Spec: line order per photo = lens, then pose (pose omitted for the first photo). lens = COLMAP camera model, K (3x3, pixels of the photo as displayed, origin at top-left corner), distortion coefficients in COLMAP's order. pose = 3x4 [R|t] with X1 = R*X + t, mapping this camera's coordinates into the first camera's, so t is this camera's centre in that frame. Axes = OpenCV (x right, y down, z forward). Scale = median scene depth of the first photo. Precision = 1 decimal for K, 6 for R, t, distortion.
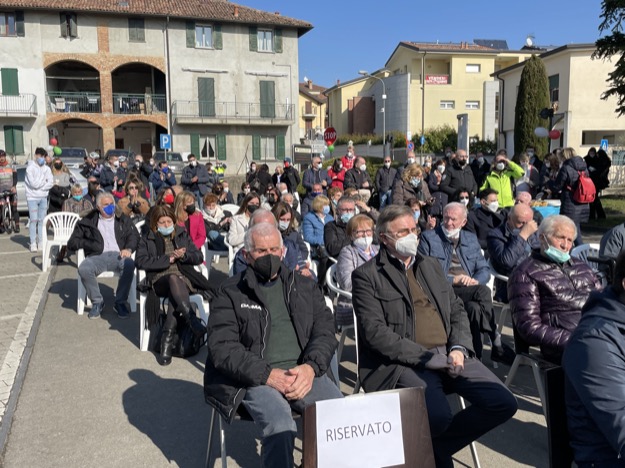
lens RADIAL K [[587.6, 0, 308.9], [0, 587.6, 232.3], [0, 0, 1]] dist [0.086488, -0.107486]
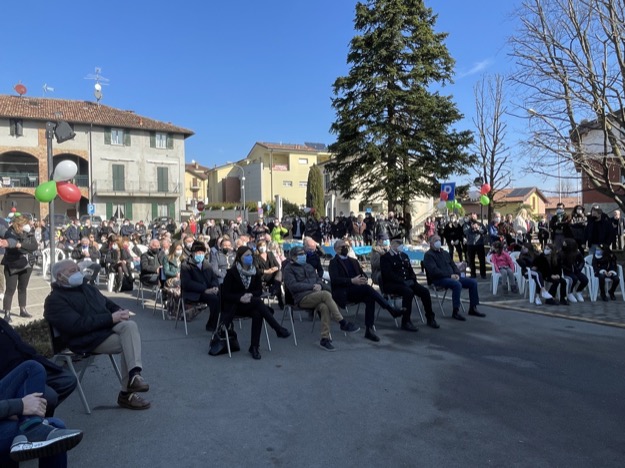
lens RADIAL K [[457.5, 0, 312.9], [0, 457.5, 224.1], [0, 0, 1]] dist [0.001065, -0.000674]
pose [[0.970229, -0.004539, 0.242147, 0.017000], [0.031526, 0.993685, -0.107690, 0.020177], [-0.240129, 0.112118, 0.964244, -0.179912]]
